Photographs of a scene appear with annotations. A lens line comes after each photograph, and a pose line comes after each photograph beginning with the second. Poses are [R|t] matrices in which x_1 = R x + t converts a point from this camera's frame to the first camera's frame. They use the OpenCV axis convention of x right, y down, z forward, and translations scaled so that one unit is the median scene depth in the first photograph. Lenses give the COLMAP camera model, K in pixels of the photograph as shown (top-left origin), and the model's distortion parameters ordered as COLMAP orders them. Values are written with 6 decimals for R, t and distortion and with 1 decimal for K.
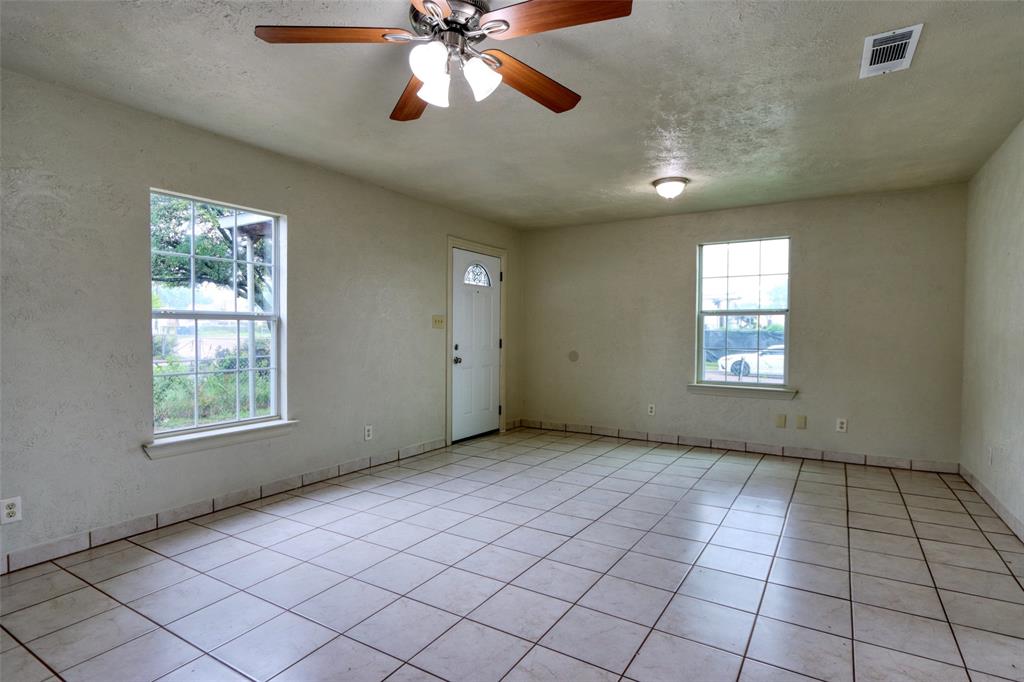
lens RADIAL K [[520.9, 0, 513.0], [0, 520.9, 349.8], [0, 0, 1]] dist [0.001374, 0.000451]
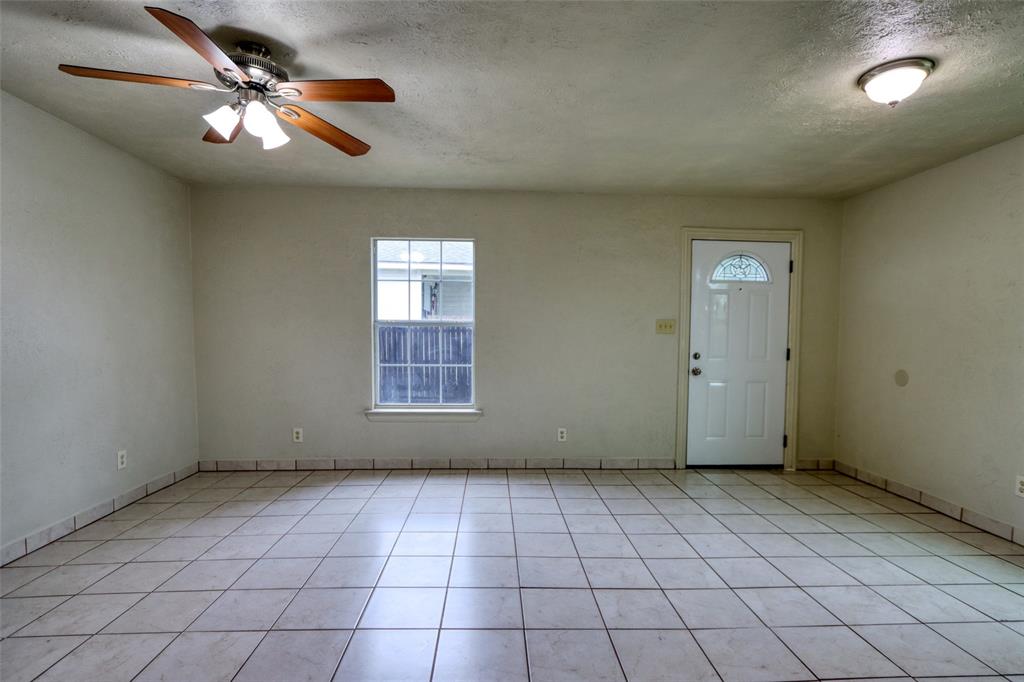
lens RADIAL K [[511.1, 0, 511.2], [0, 511.1, 349.8], [0, 0, 1]] dist [-0.008298, 0.000384]
pose [[0.582357, 0.031020, -0.812341, 0.408875], [-0.038079, 0.999216, 0.010857, -0.013308], [0.812041, 0.024610, 0.583082, 0.275600]]
